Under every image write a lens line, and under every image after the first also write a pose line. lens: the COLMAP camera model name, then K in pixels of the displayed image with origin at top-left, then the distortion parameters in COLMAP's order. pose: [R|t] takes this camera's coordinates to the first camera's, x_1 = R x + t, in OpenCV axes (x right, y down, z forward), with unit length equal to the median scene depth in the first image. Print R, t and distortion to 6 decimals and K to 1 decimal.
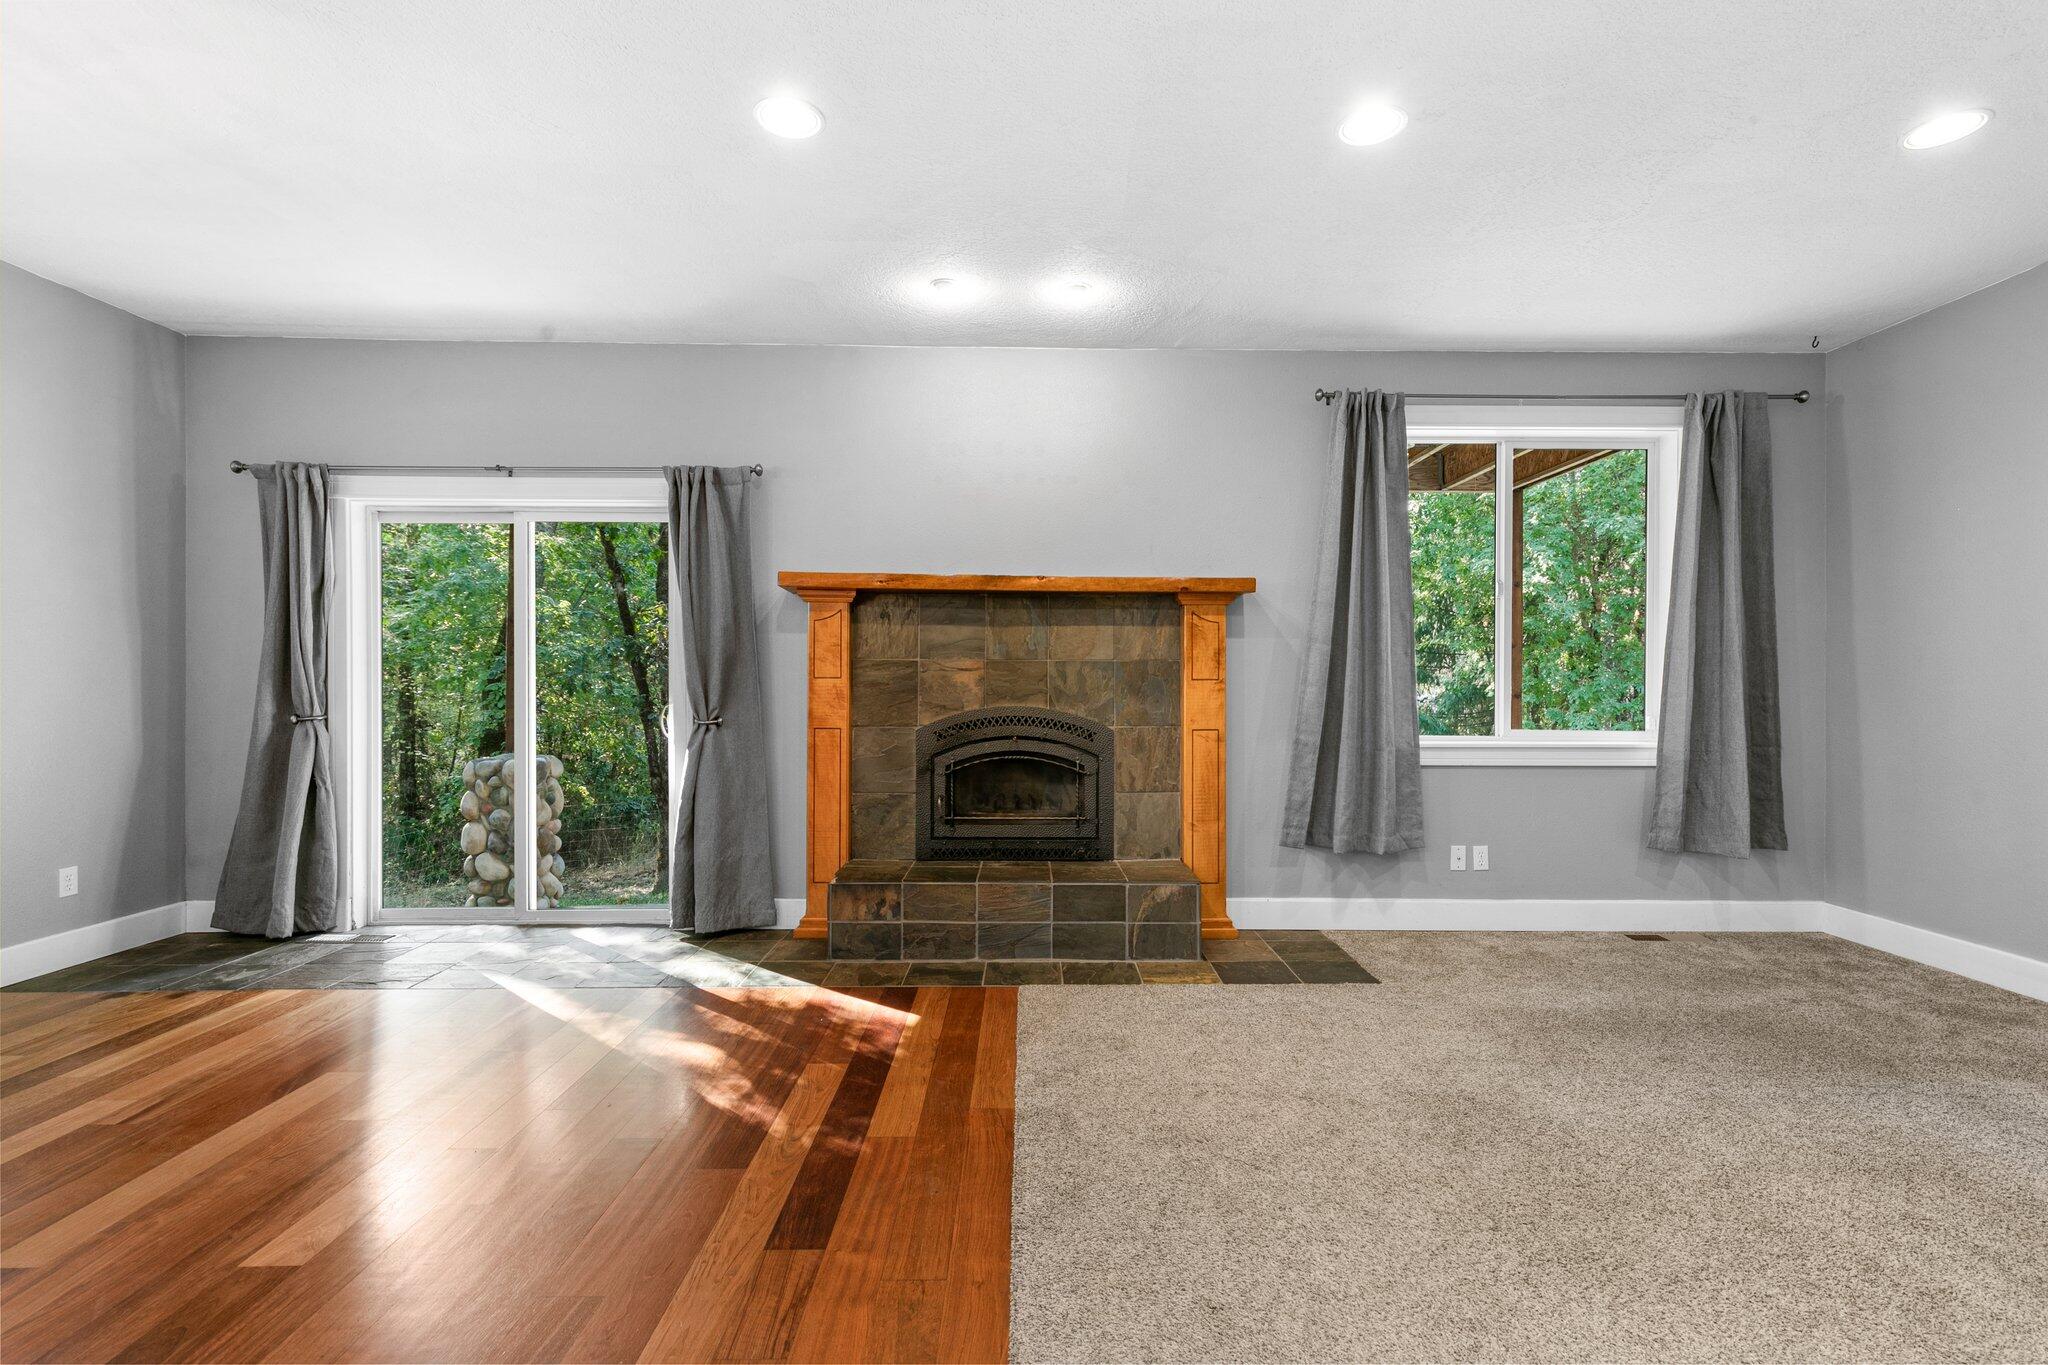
lens RADIAL K [[919.4, 0, 1036.5], [0, 919.4, 685.0], [0, 0, 1]] dist [0.006611, -0.001704]
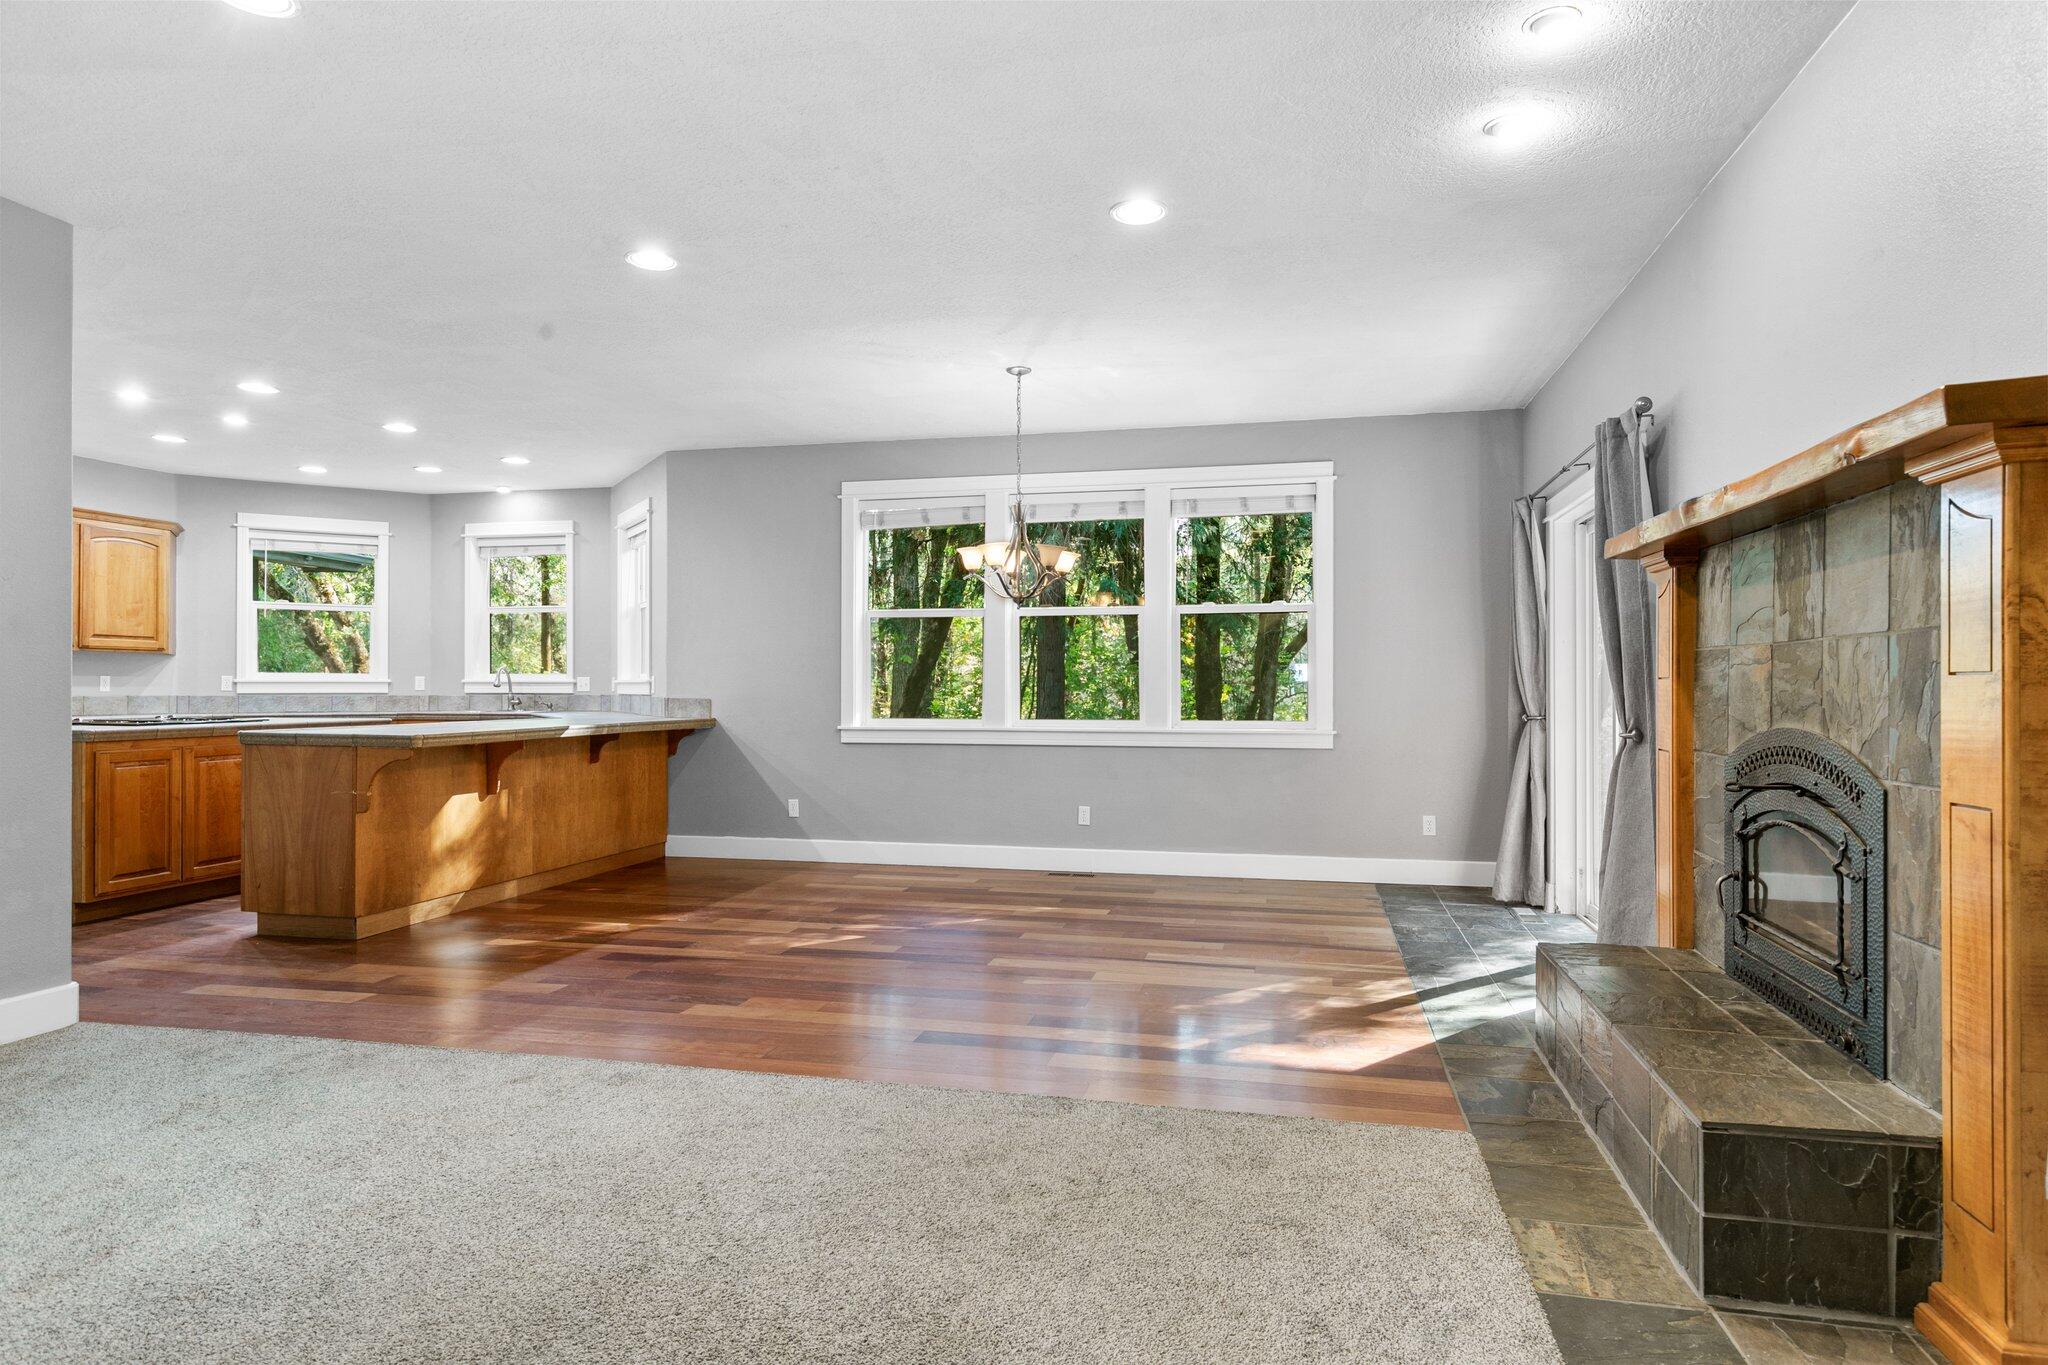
lens RADIAL K [[1152.0, 0, 1034.4], [0, 1152.0, 678.4], [0, 0, 1]] dist [0.011148, -0.000427]
pose [[-0.242682, -0.009157, -0.970063, 0.736074], [-0.001705, 0.999958, -0.009013, 0.001164], [0.970104, -0.000533, -0.242687, 0.743702]]
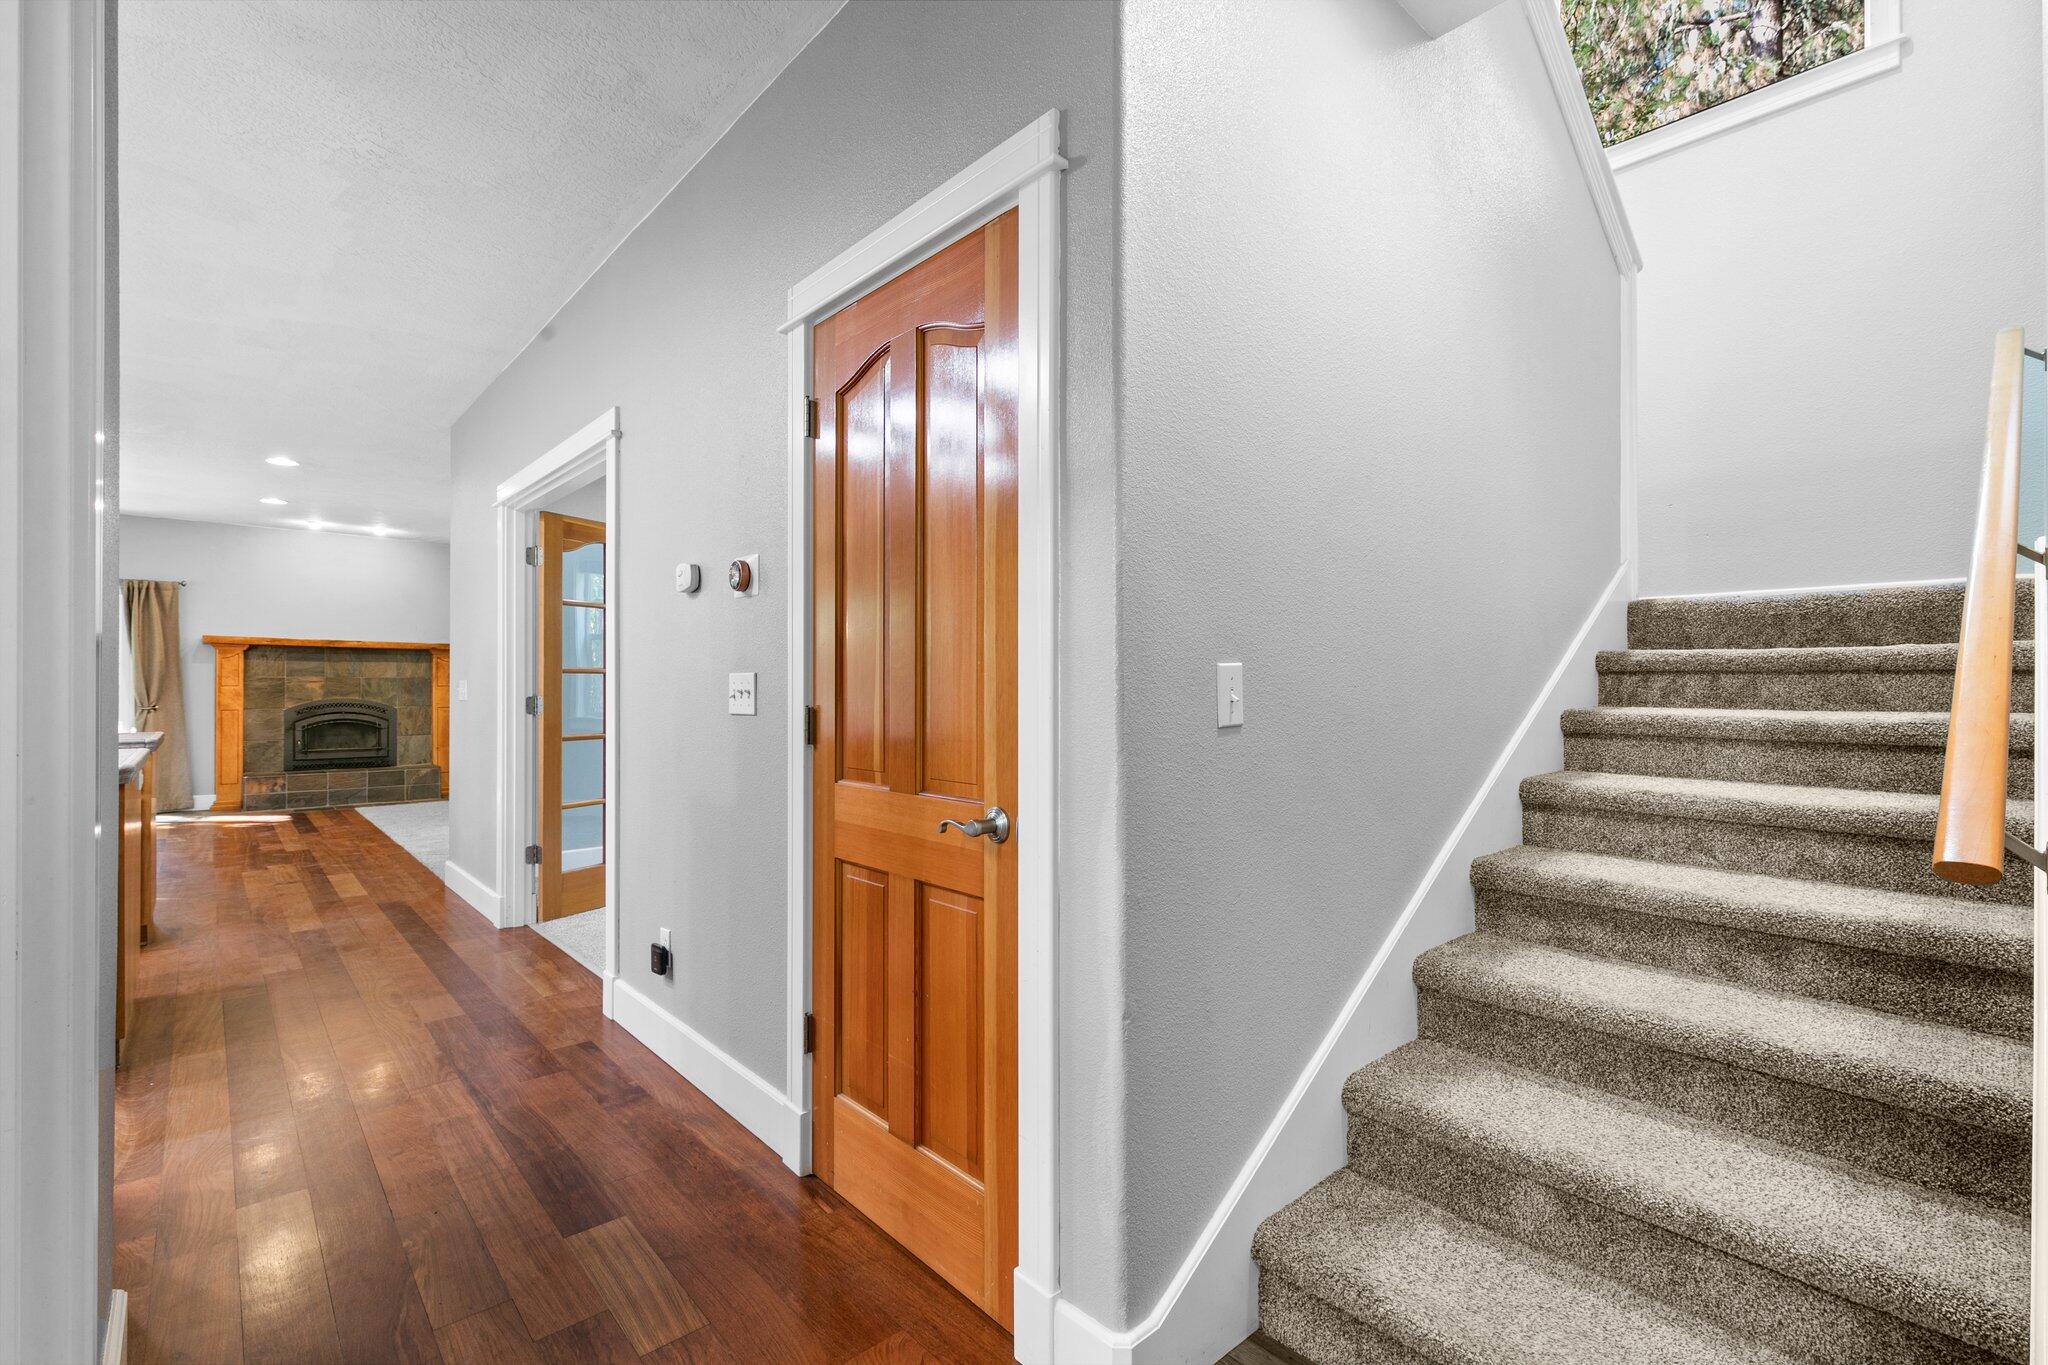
lens RADIAL K [[919.4, 0, 1039.4], [0, 919.4, 684.2], [0, 0, 1]] dist [0.006611, -0.001704]
pose [[0.750050, -0.002345, 0.661377, -0.233464], [0.003377, 0.999994, -0.000284, -0.004929], [-0.661372, 0.002447, 0.750054, -1.774810]]
